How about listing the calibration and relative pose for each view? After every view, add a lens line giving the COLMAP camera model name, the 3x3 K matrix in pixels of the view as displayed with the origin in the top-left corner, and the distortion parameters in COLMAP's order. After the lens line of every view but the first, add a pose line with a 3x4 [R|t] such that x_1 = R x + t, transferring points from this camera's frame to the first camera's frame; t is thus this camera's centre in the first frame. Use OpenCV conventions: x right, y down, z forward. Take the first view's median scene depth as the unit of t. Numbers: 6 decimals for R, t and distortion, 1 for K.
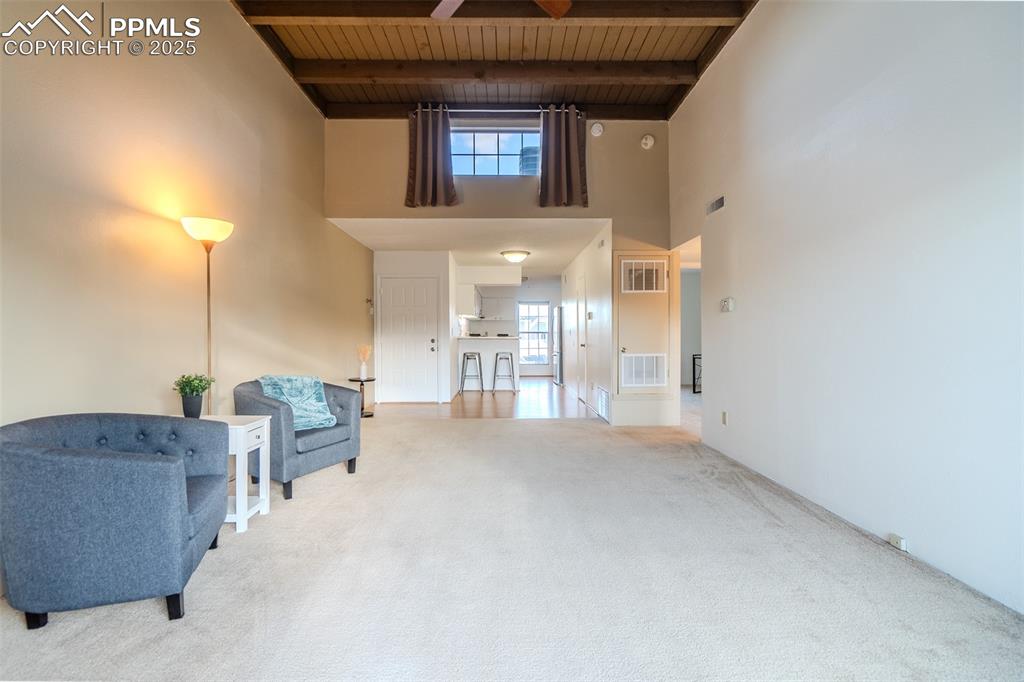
lens RADIAL K [[435.6, 0, 507.8], [0, 435.6, 339.4], [0, 0, 1]] dist [-0.005770, -0.000202]
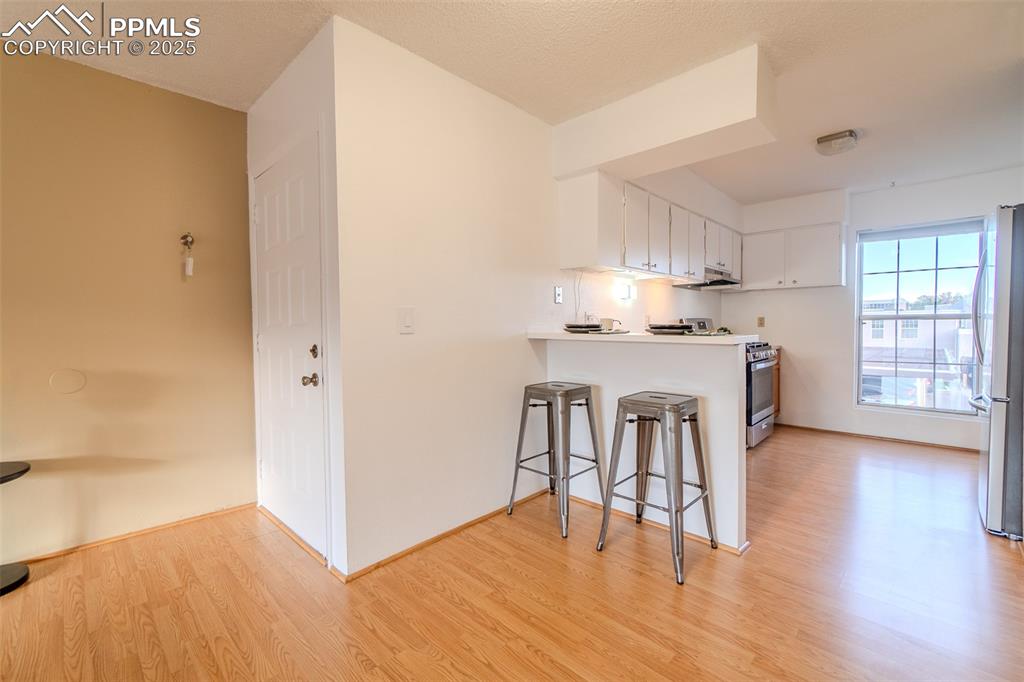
lens RADIAL K [[441.6, 0, 504.2], [0, 441.6, 337.1], [0, 0, 1]] dist [-0.002580, 0.000514]
pose [[0.705029, 0.015378, -0.709012, 0.182313], [-0.000042, 0.999766, 0.021642, -0.016992], [0.709179, -0.015229, 0.704864, 1.207346]]
